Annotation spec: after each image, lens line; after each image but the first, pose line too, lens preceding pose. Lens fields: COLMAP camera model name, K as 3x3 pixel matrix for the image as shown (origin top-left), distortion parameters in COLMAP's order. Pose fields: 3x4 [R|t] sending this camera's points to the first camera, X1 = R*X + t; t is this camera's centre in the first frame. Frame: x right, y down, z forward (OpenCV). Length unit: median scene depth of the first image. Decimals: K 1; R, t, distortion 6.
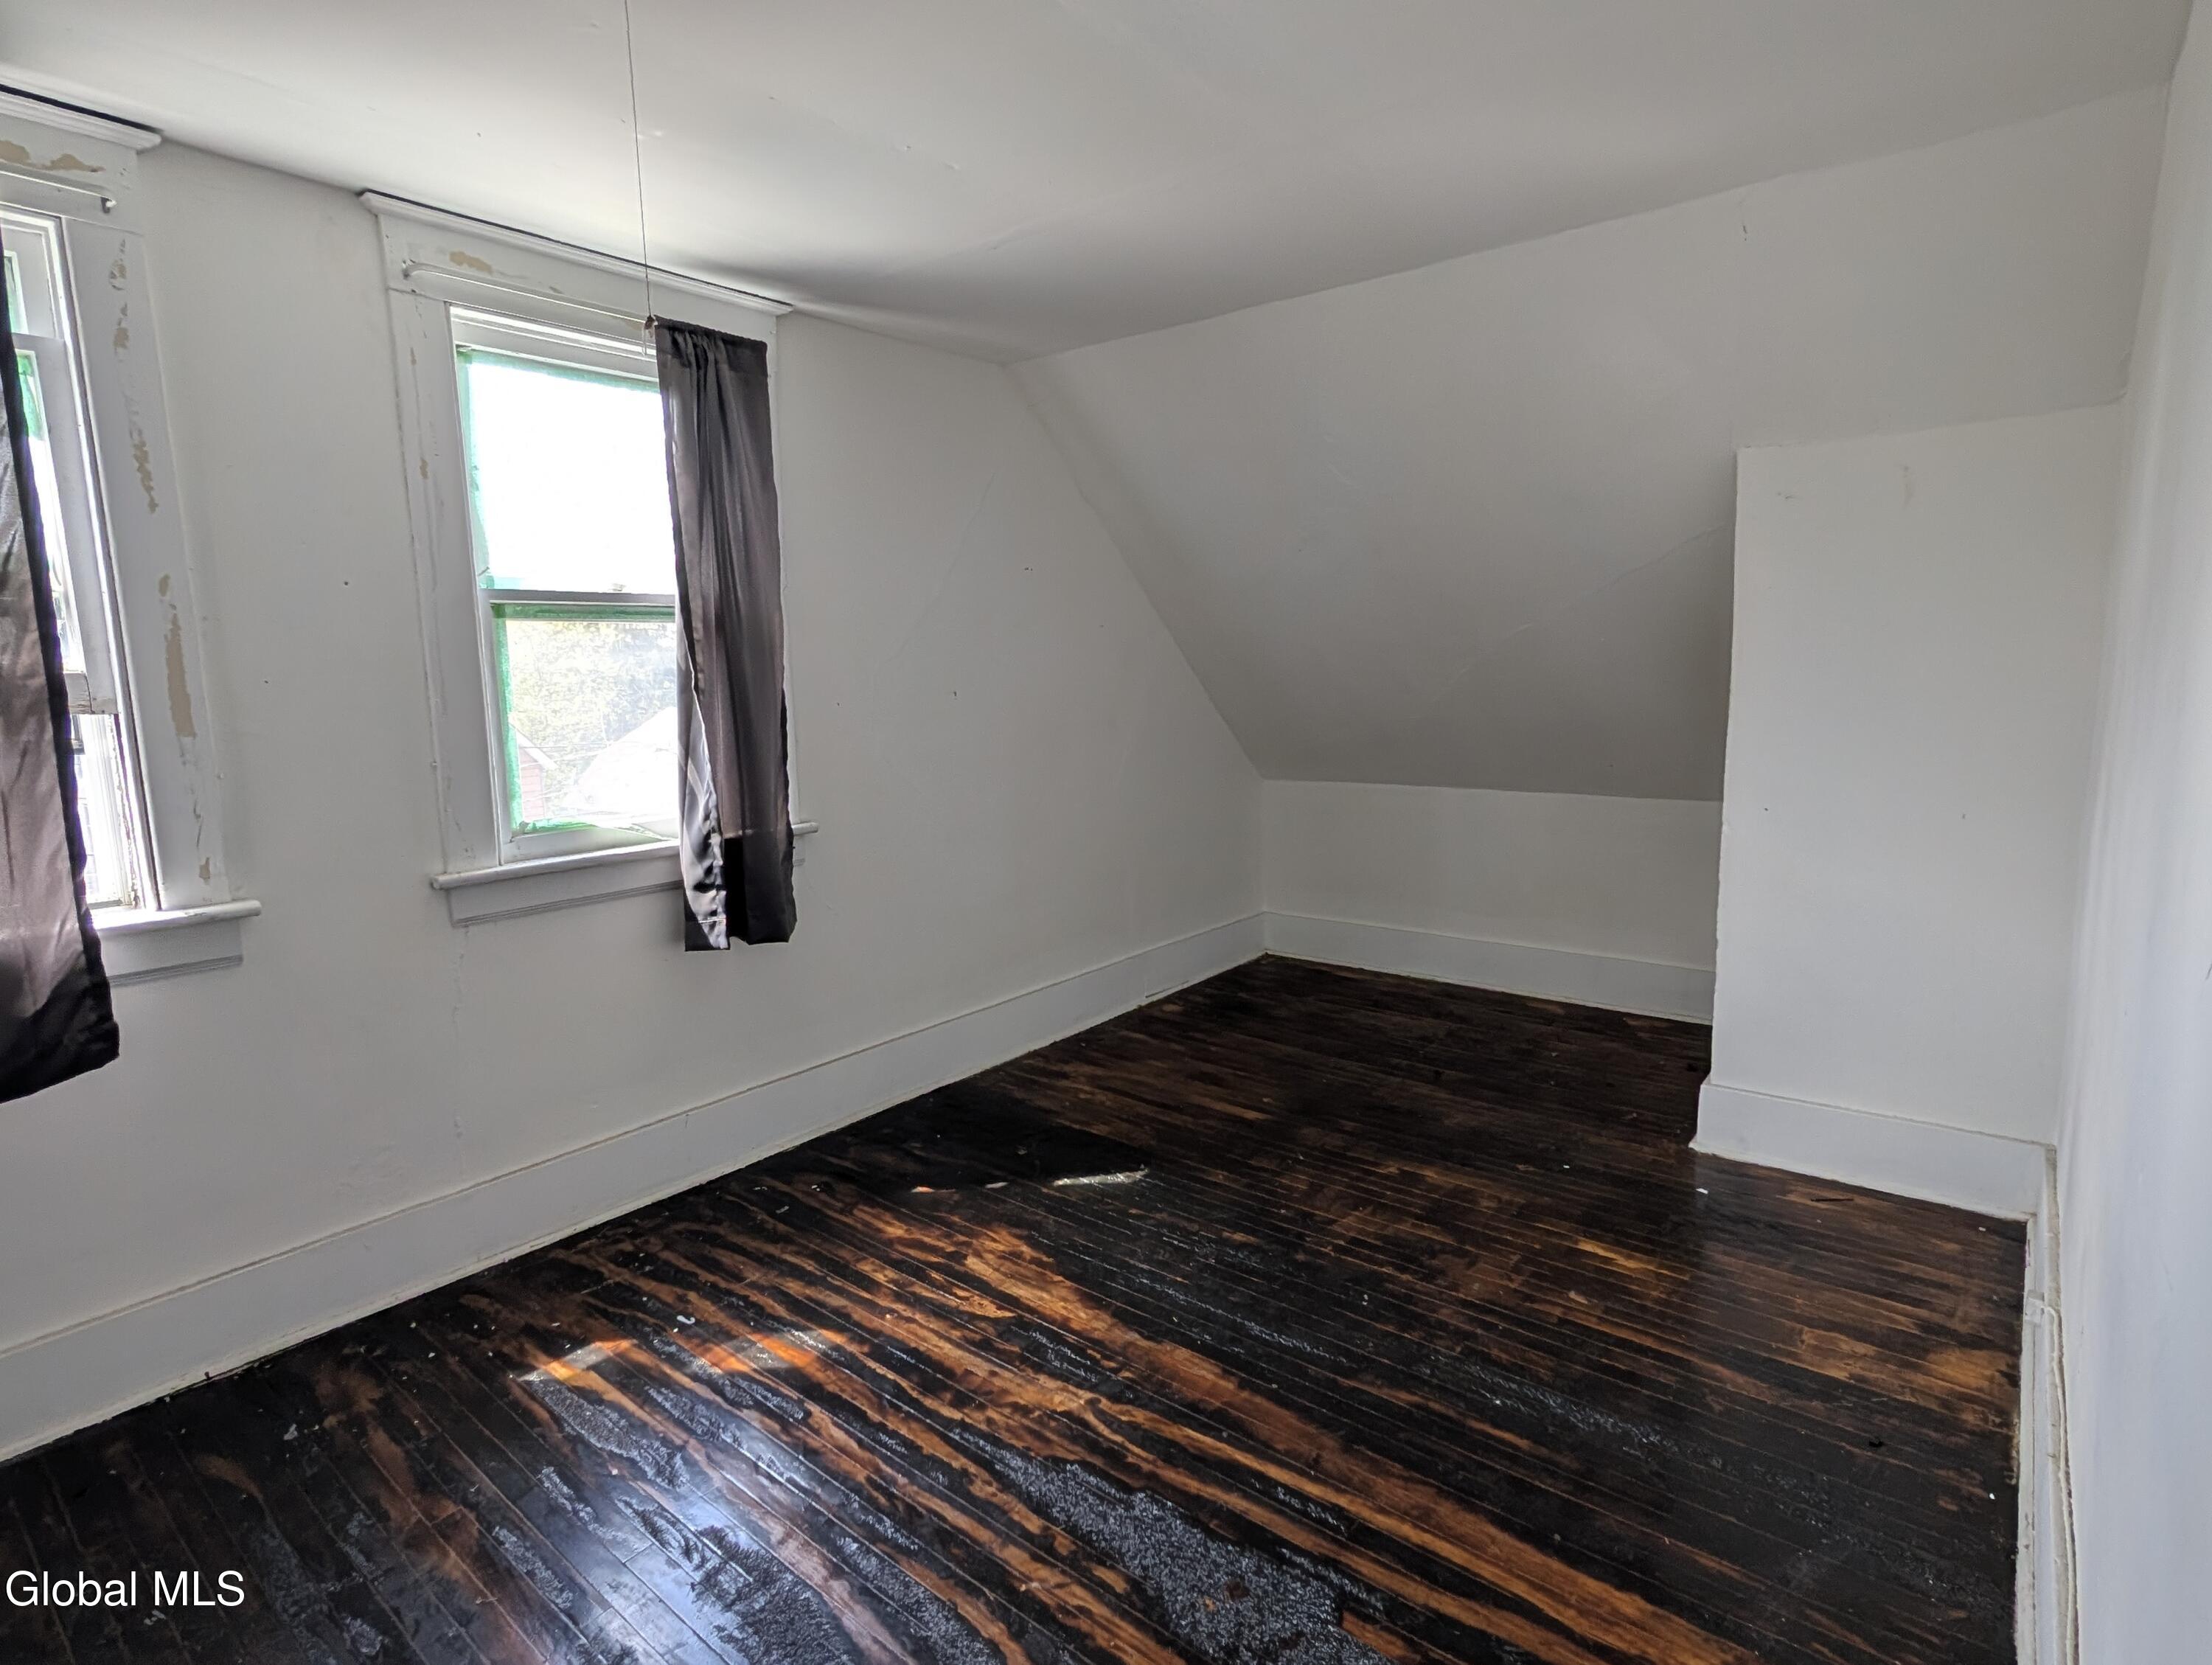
lens RADIAL K [[1123.7, 0, 1116.5], [0, 1123.7, 832.4], [0, 0, 1]] dist [0.001614, -0.001242]
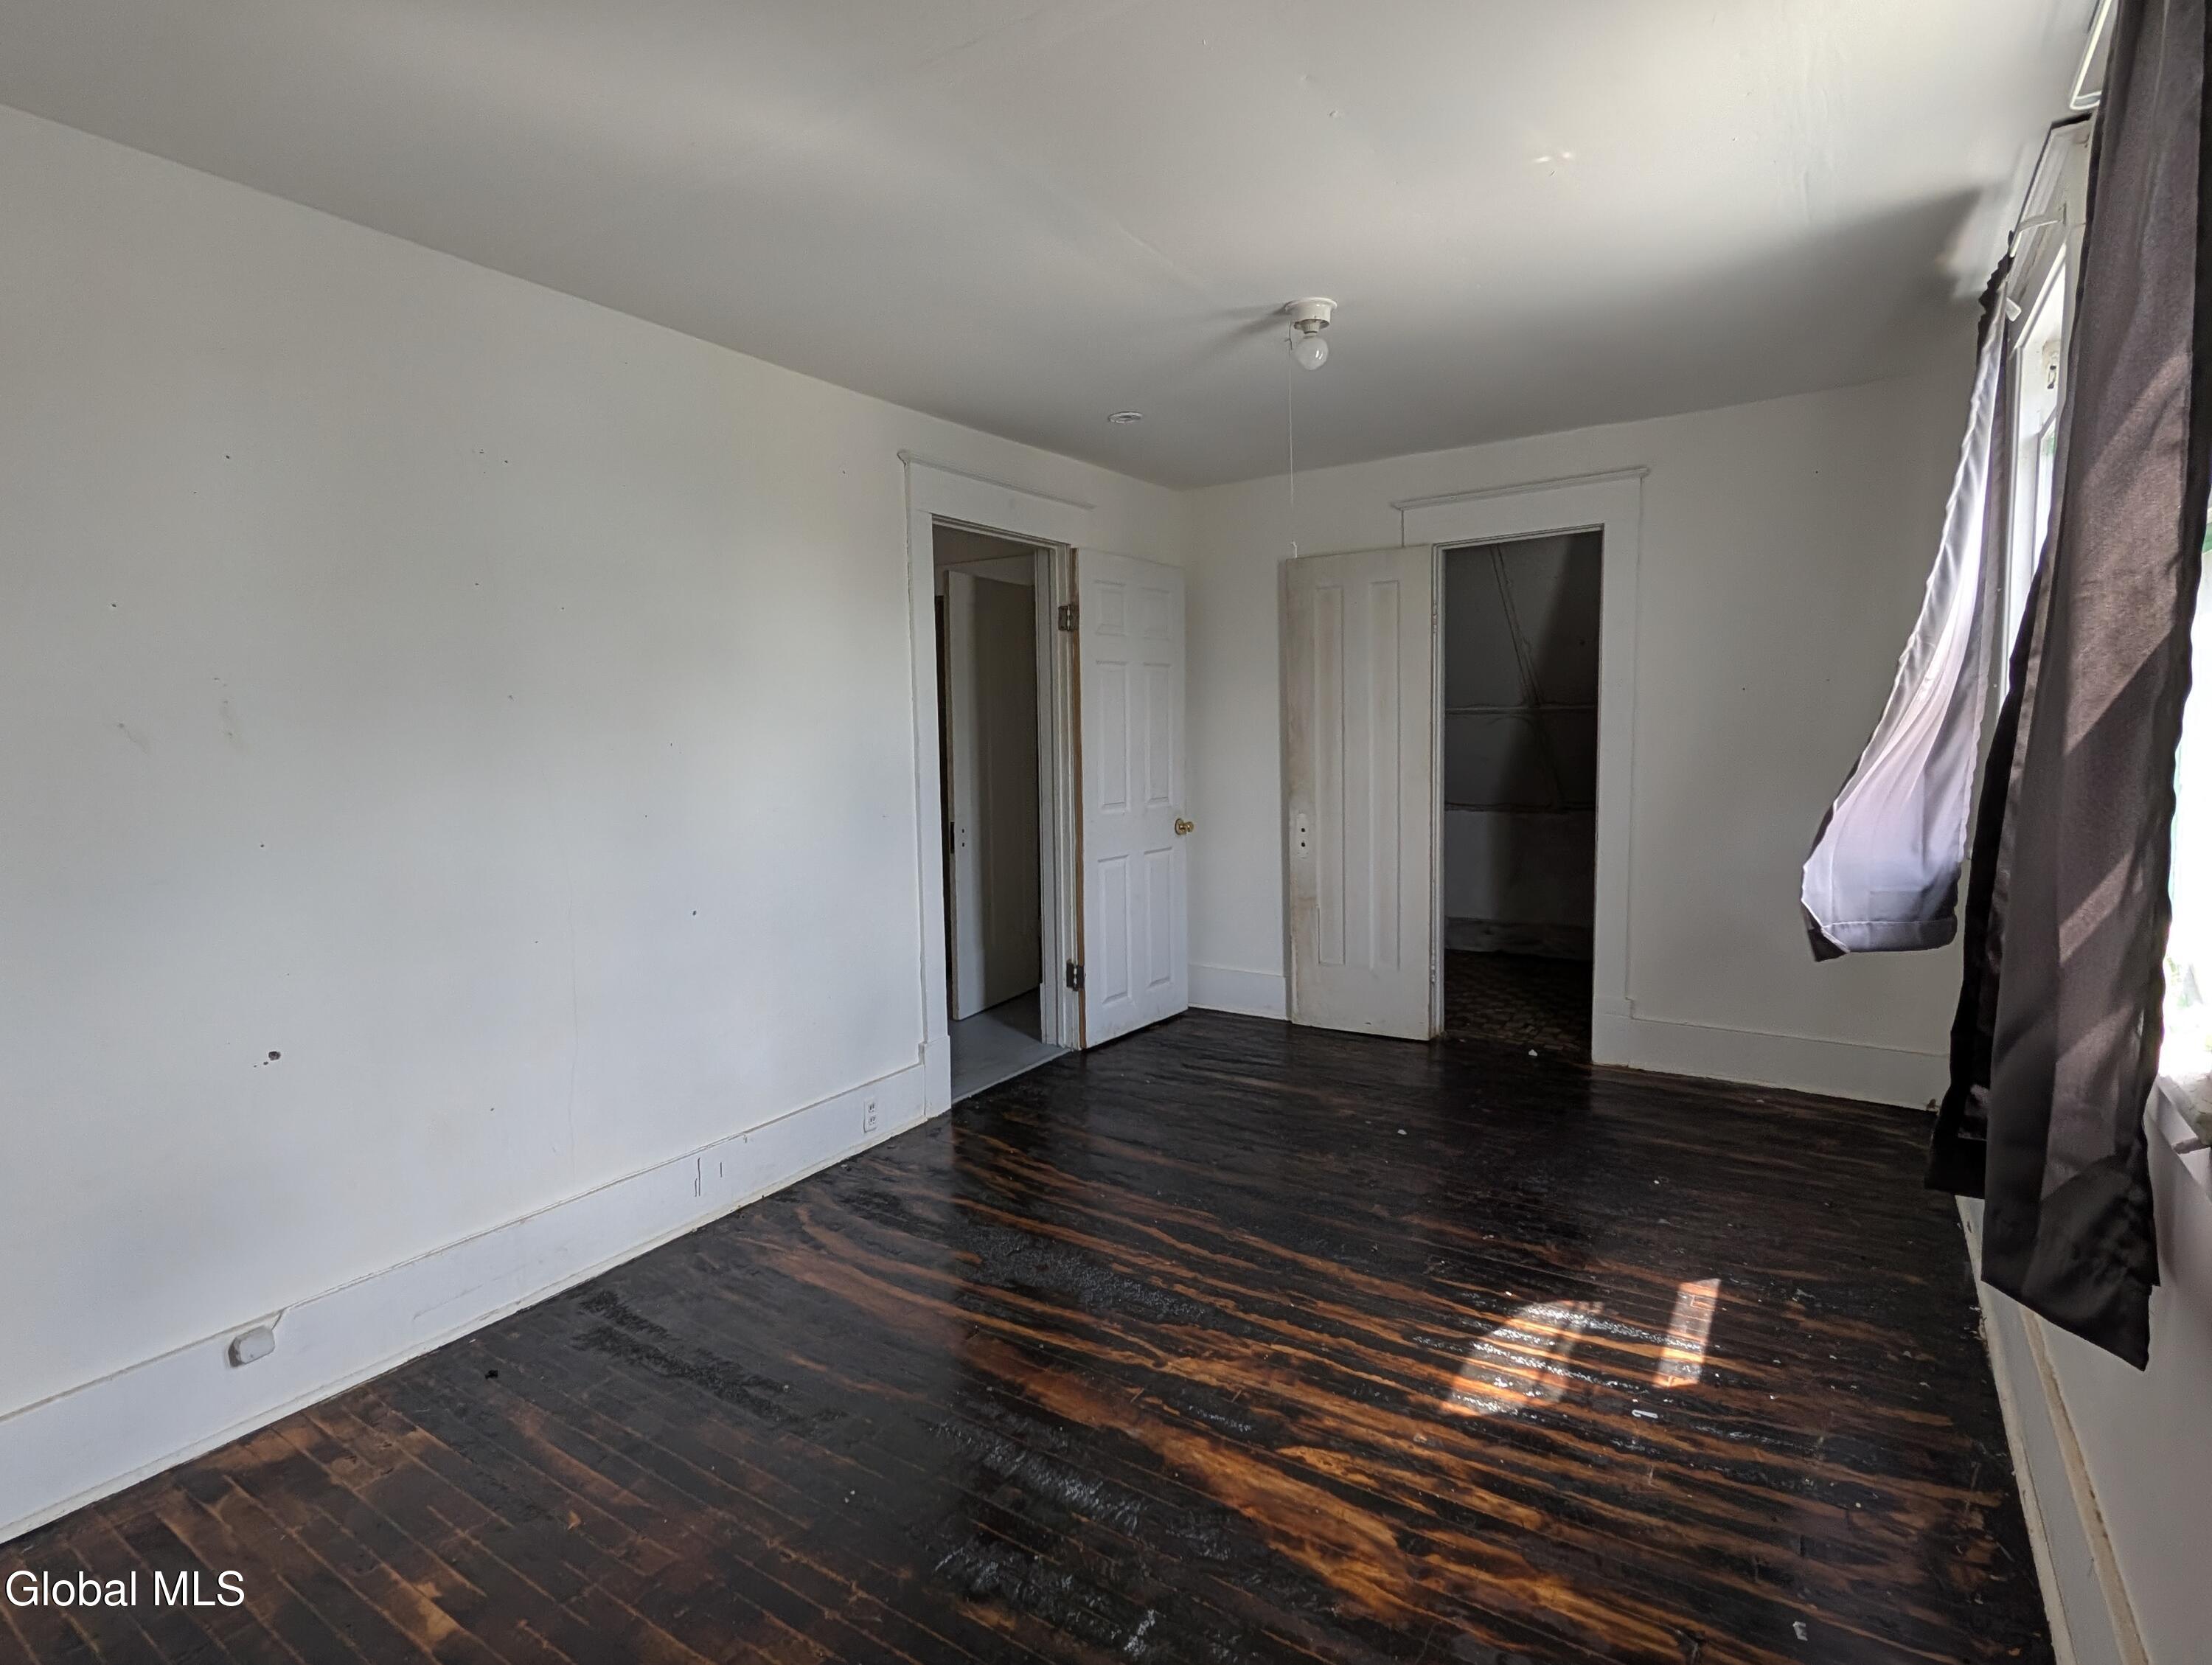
lens RADIAL K [[1123.7, 0, 1116.5], [0, 1123.7, 832.4], [0, 0, 1]] dist [0.001614, -0.001242]
pose [[-0.994018, 0.048240, -0.097990, 0.088380], [0.022795, 0.969045, 0.245829, -0.226842], [0.106816, 0.242125, -0.964347, 1.650690]]
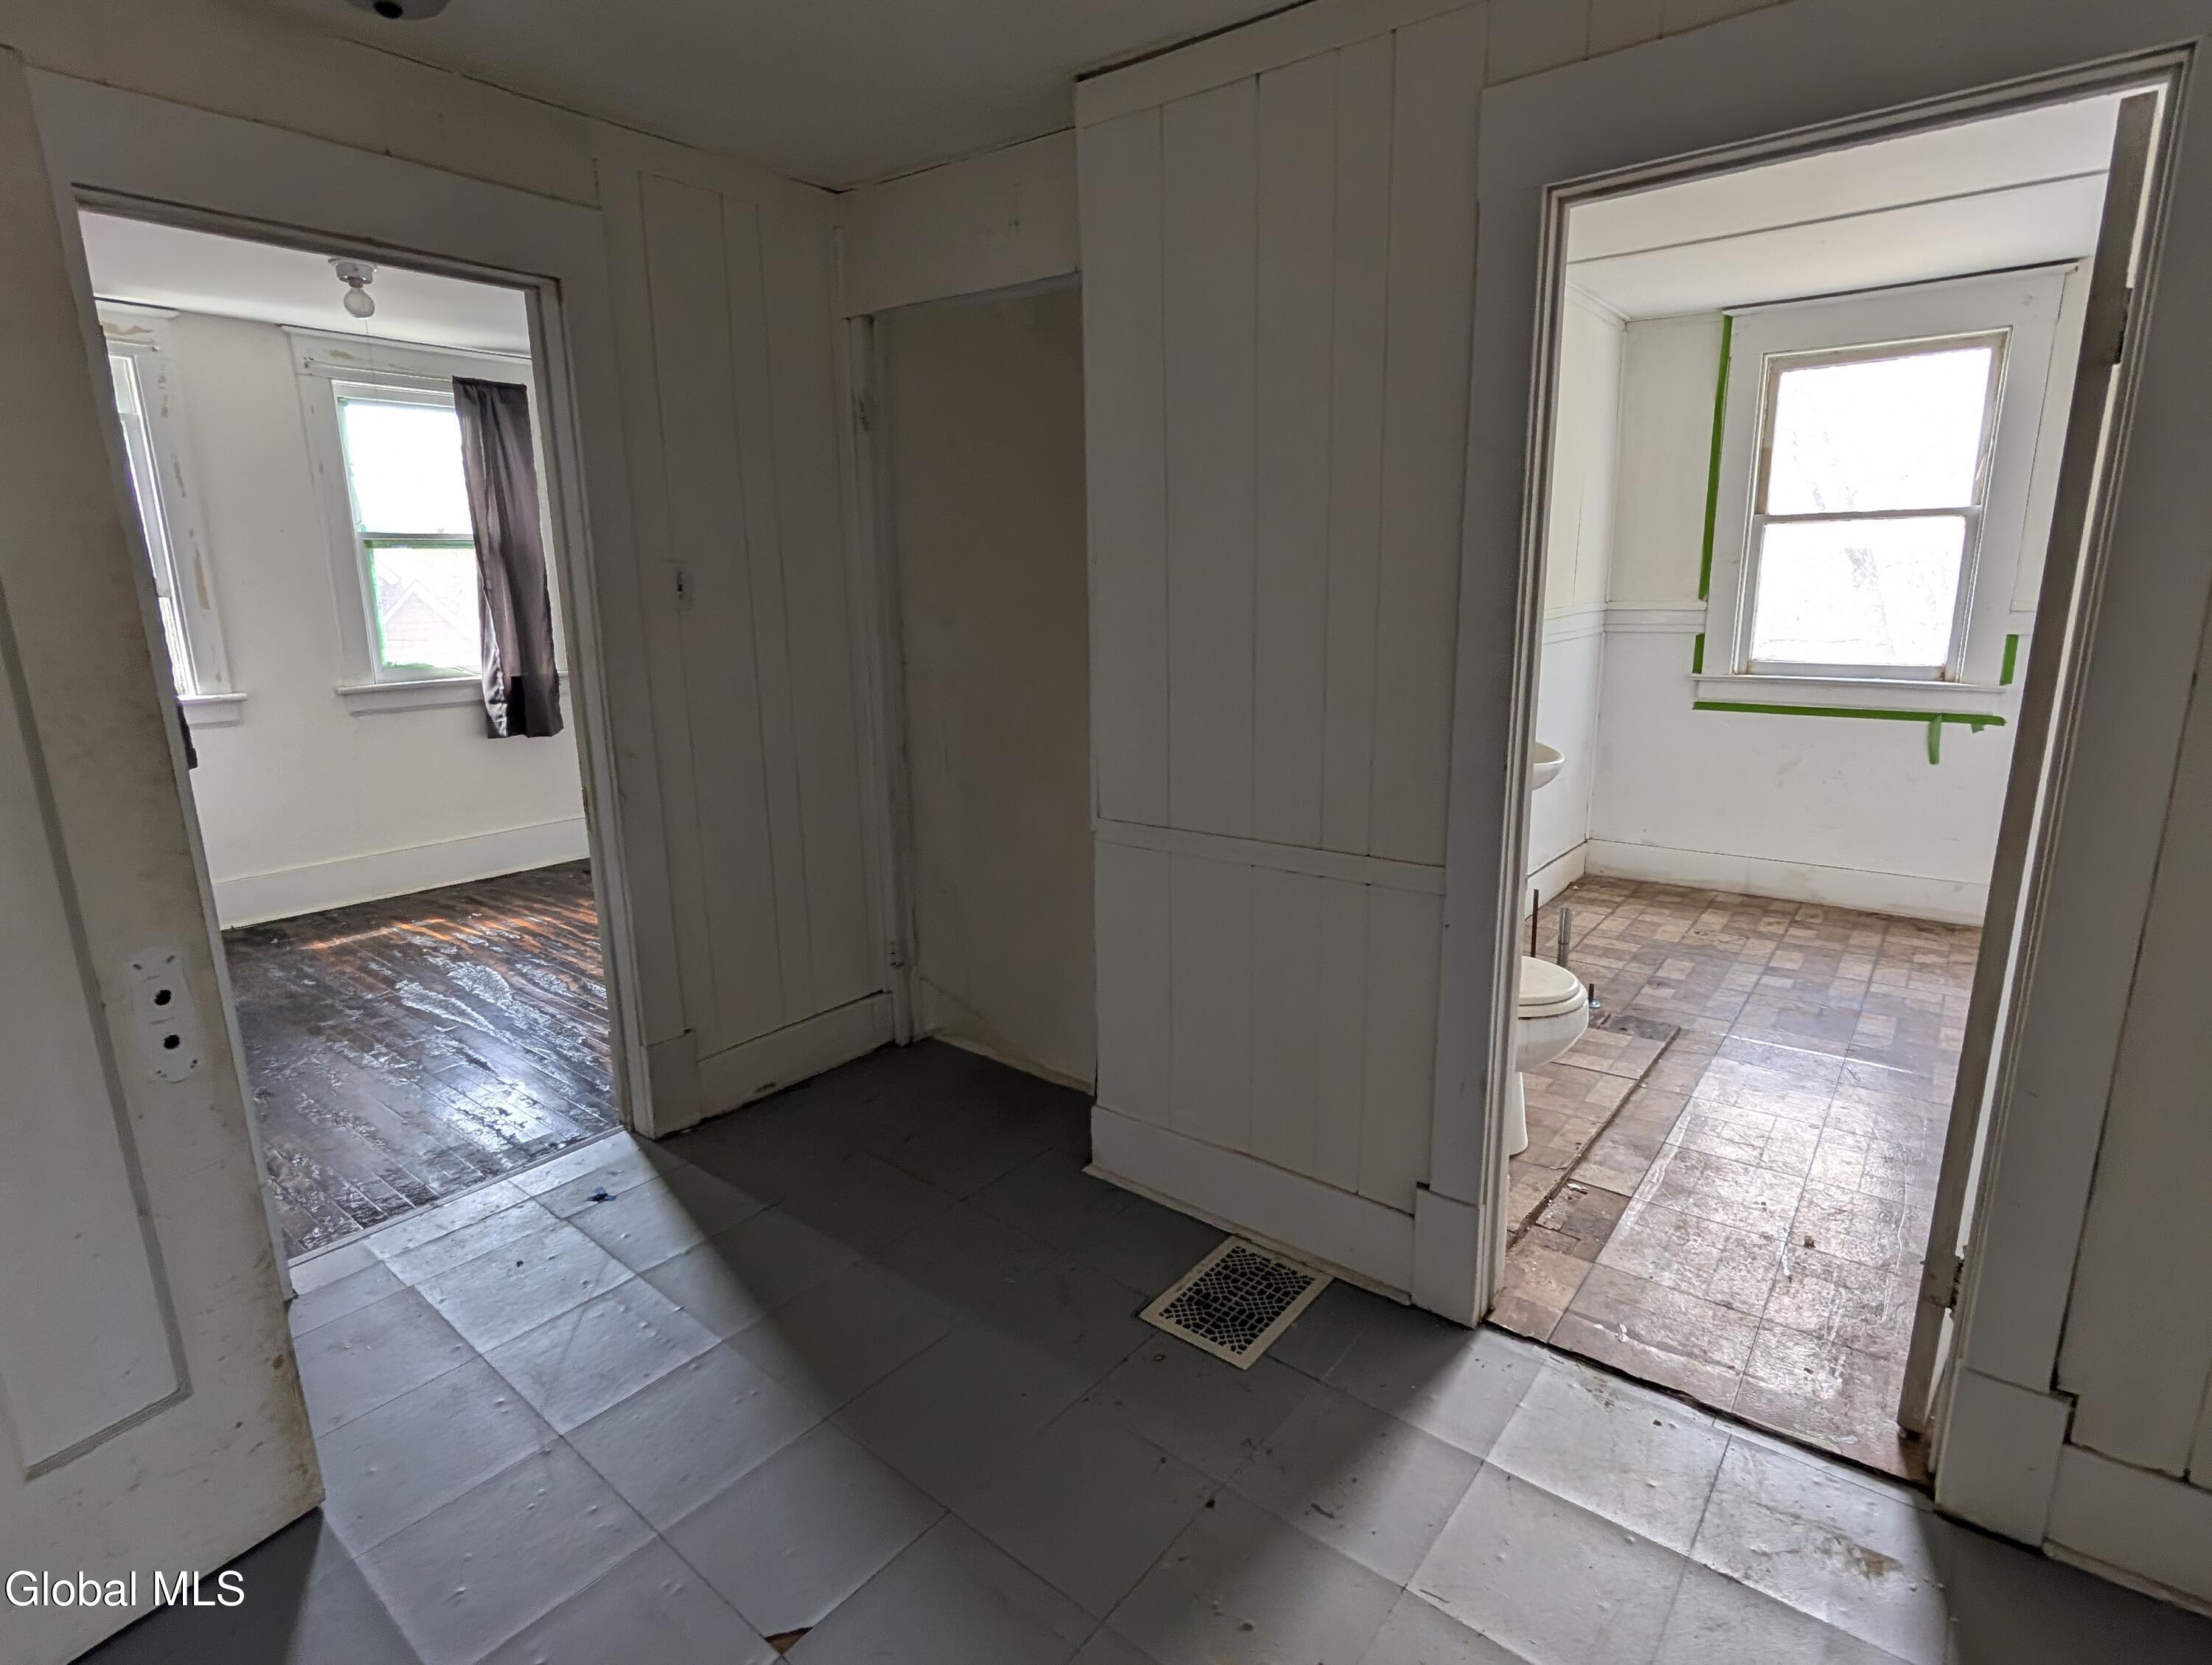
lens RADIAL K [[1123.7, 0, 1116.5], [0, 1123.7, 832.4], [0, 0, 1]] dist [0.001614, -0.001242]
pose [[0.999734, 0.008558, 0.021435, 0.672098], [-0.010212, 0.996879, 0.078283, 0.122203], [-0.020698, -0.078481, 0.996701, -0.940857]]
